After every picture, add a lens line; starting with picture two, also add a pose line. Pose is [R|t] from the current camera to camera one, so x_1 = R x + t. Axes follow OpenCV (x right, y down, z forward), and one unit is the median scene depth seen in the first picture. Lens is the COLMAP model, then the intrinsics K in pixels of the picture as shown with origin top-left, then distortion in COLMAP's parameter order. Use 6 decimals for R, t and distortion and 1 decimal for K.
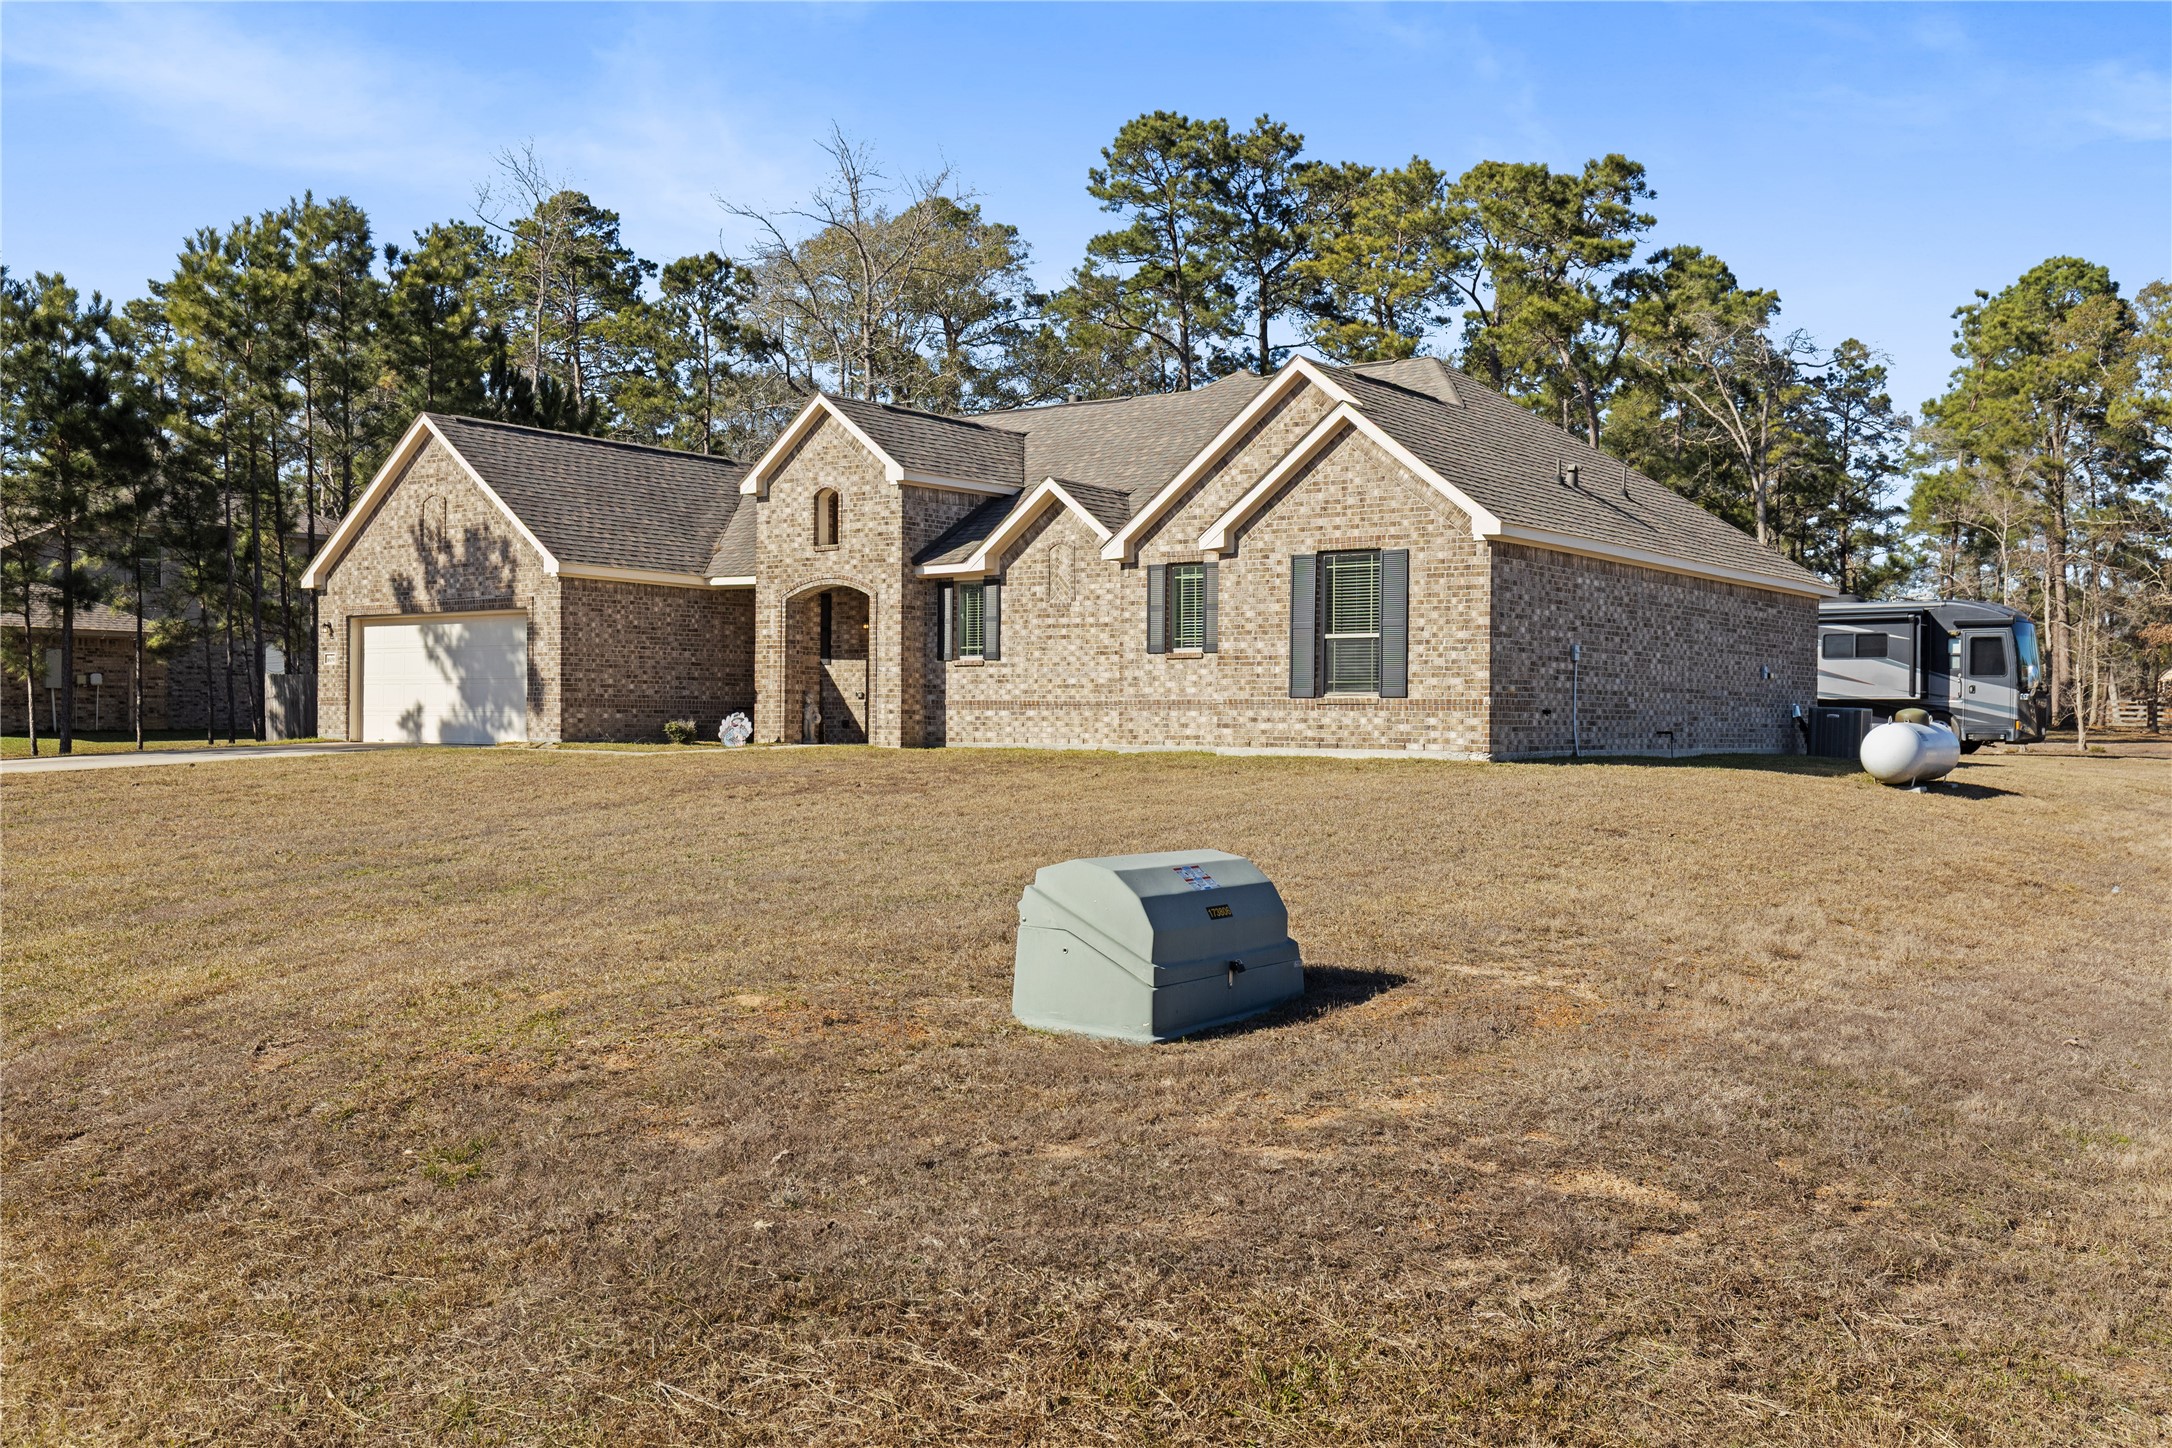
lens RADIAL K [[2019.1, 0, 1085.3], [0, 2019.1, 723.6], [0, 0, 1]] dist [0.013230, 0.000000]
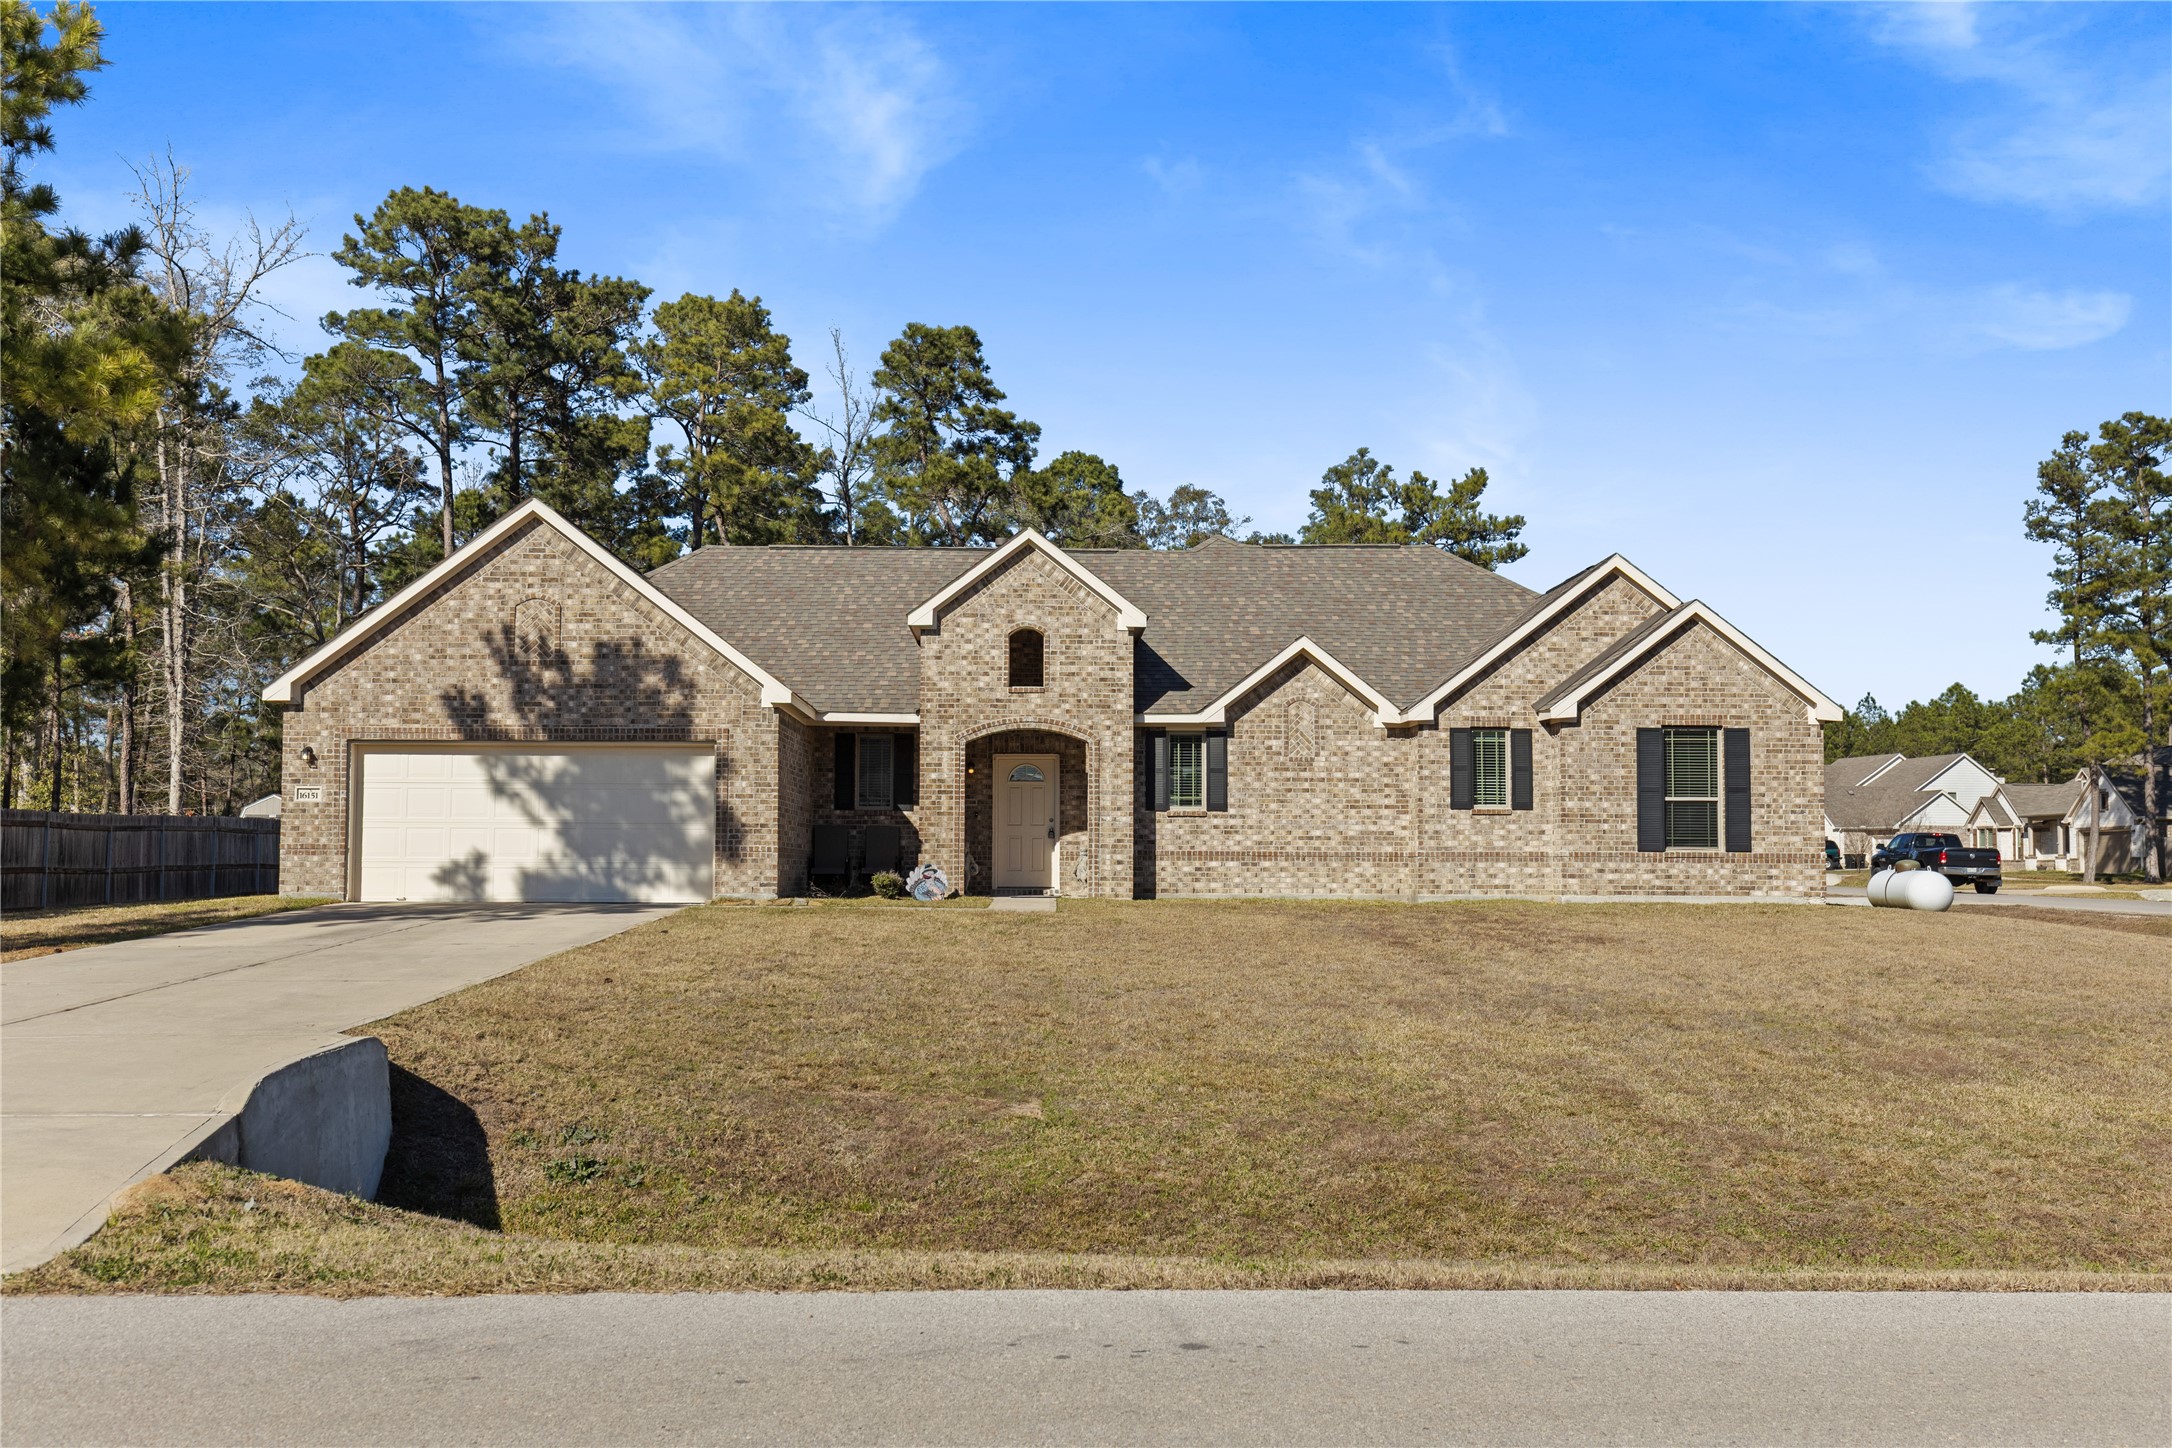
lens RADIAL K [[2156.2, 0, 1085.7], [0, 2156.2, 724.5], [0, 0, 1]] dist [0.014543, 0.000000]
pose [[0.780777, 0.039518, 0.623559, -0.772233], [0.001817, 0.997850, -0.065514, -0.004259], [-0.624807, 0.052285, 0.779026, 0.201693]]
